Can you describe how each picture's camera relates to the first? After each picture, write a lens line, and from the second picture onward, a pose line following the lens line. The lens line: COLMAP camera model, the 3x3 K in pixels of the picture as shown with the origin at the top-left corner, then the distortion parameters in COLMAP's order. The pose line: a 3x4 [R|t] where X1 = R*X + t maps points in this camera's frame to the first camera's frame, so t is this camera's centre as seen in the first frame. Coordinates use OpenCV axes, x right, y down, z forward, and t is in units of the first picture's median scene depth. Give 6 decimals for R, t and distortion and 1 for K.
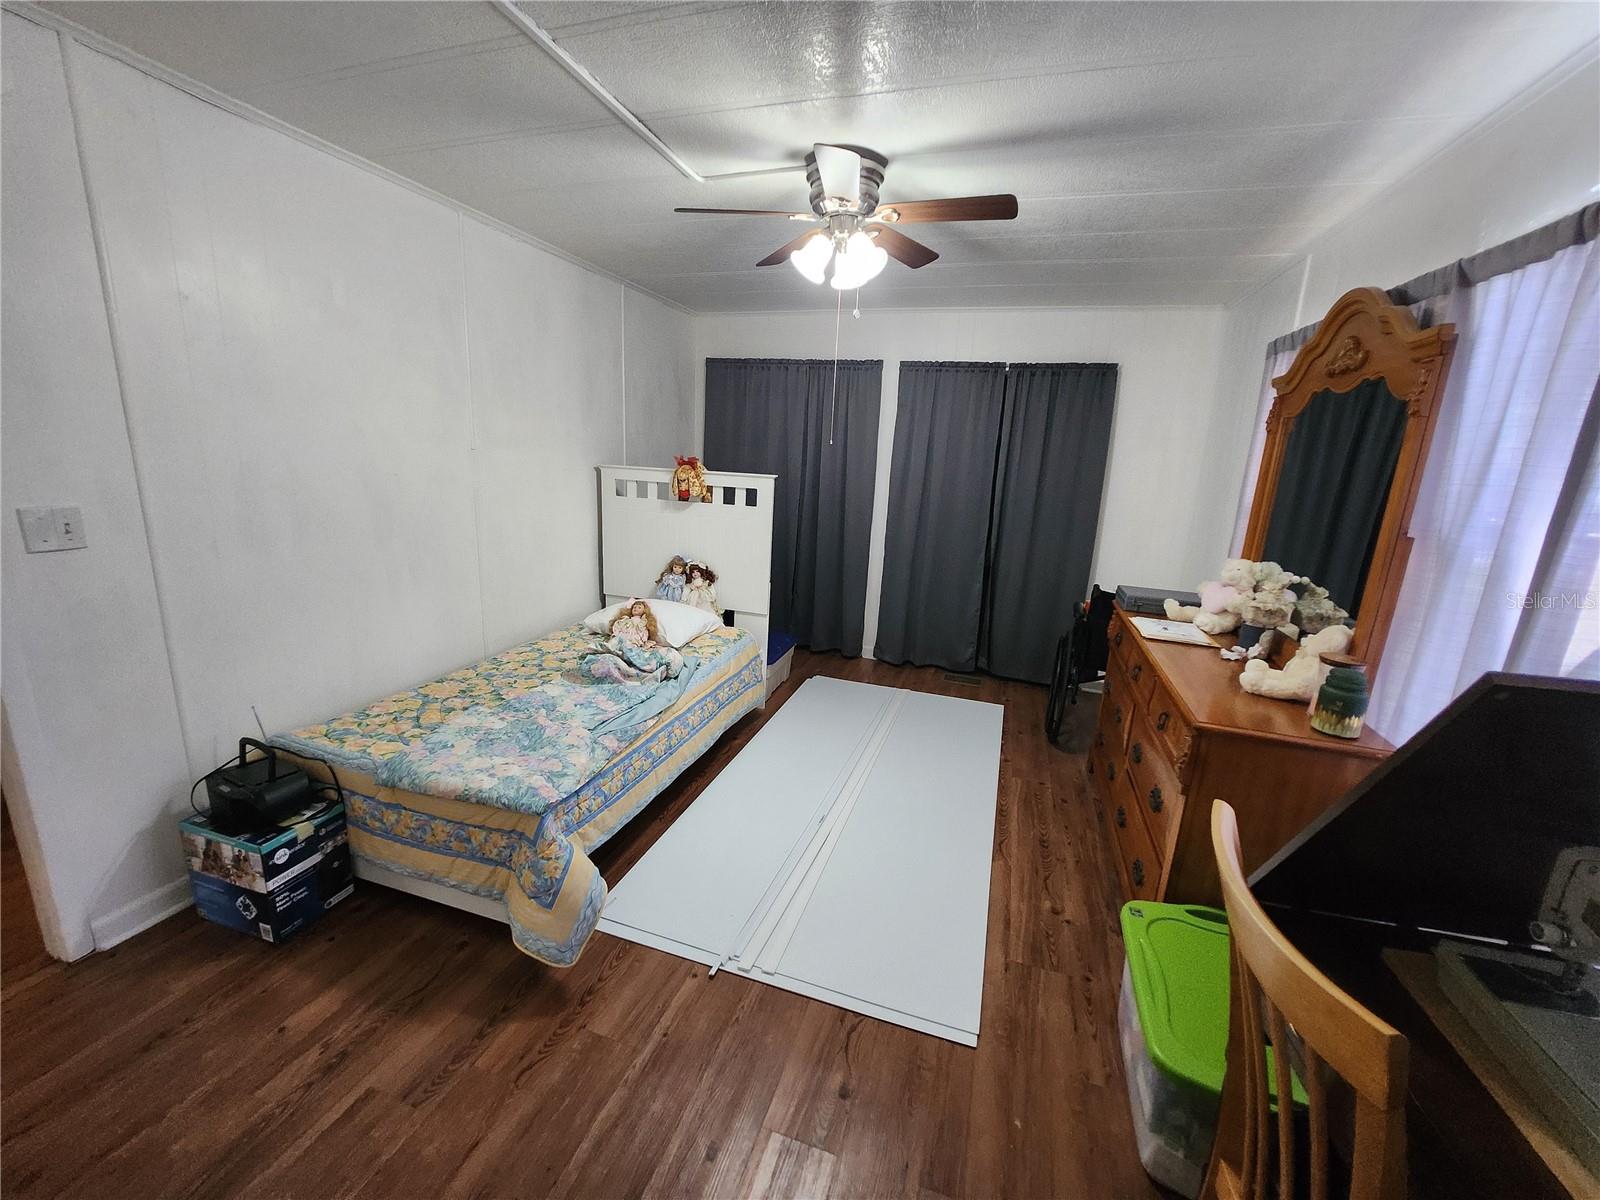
lens RADIAL K [[641.2, 0, 798.6], [0, 641.2, 603.5], [0, 0, 1]] dist [-0.021054, 0.001747]
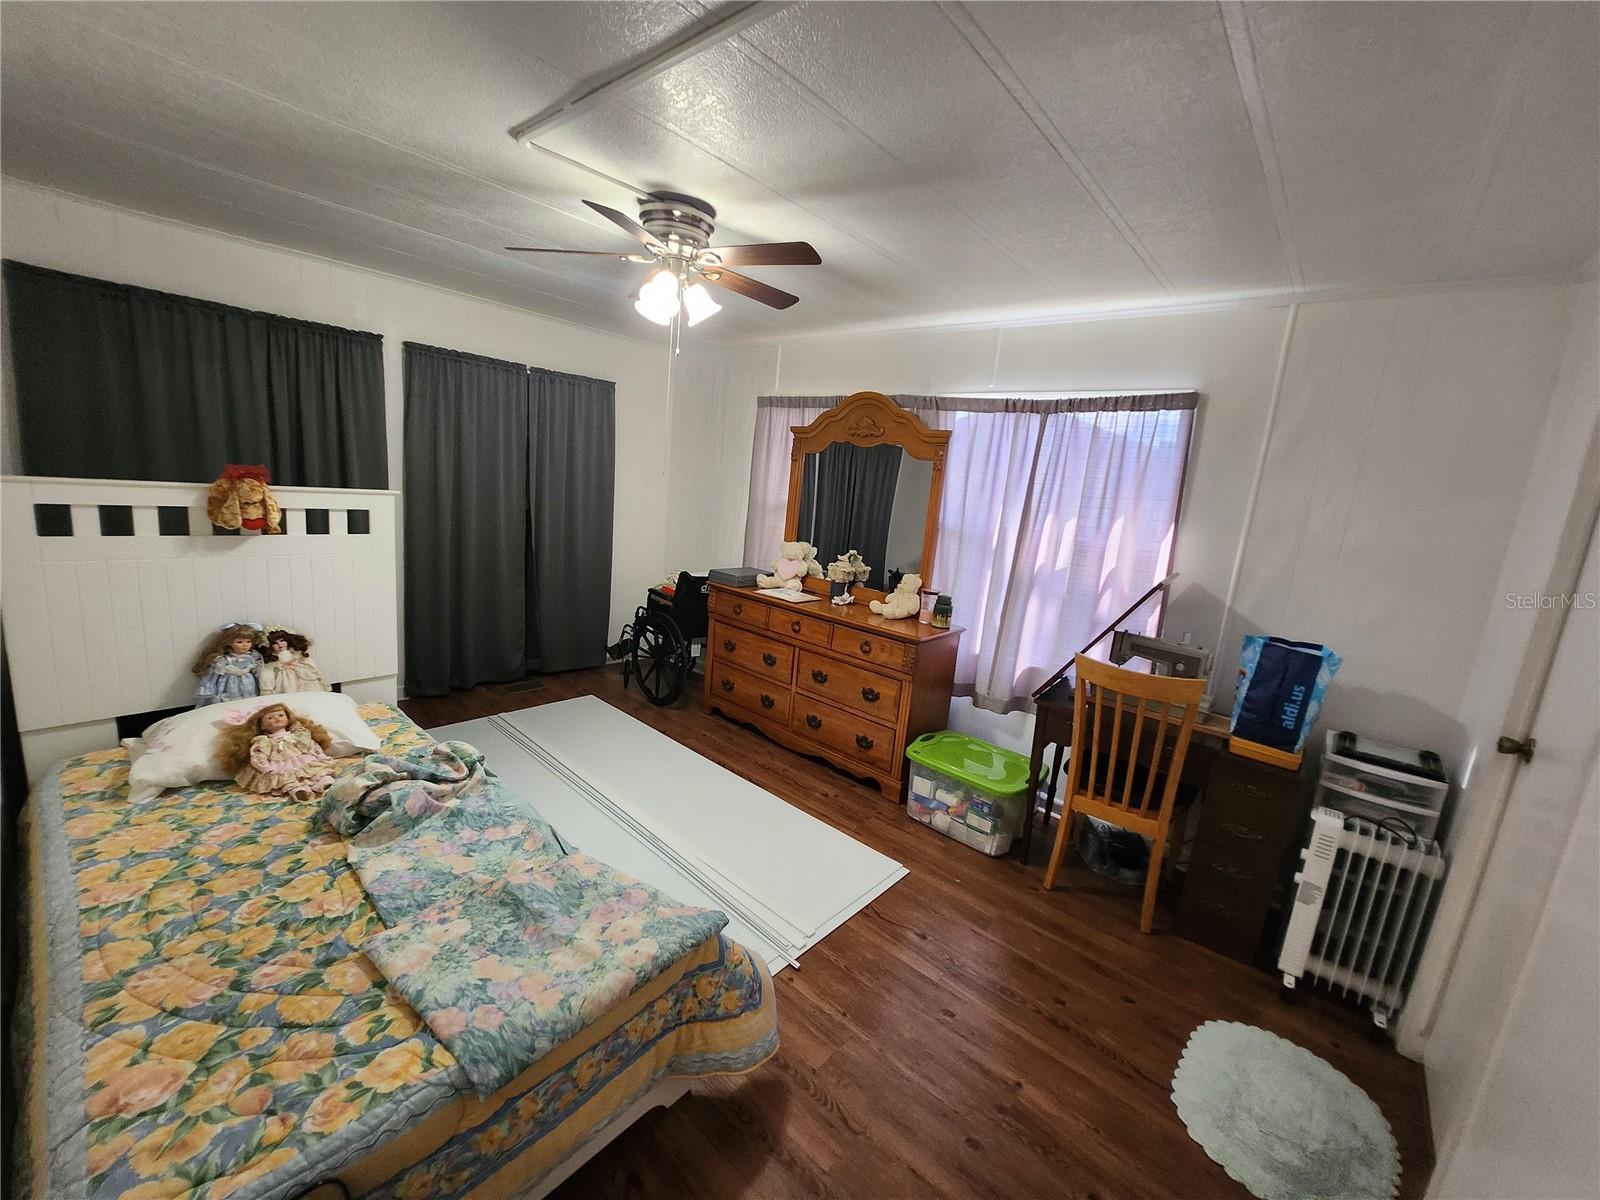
lens RADIAL K [[641.2, 0, 804.5], [0, 641.2, 601.0], [0, 0, 1]] dist [-0.021054, 0.001747]
pose [[0.386523, -0.186622, 0.903201, -0.592133], [0.143581, 0.979549, 0.140952, -0.116877], [-0.911035, 0.075202, 0.405414, 0.283810]]
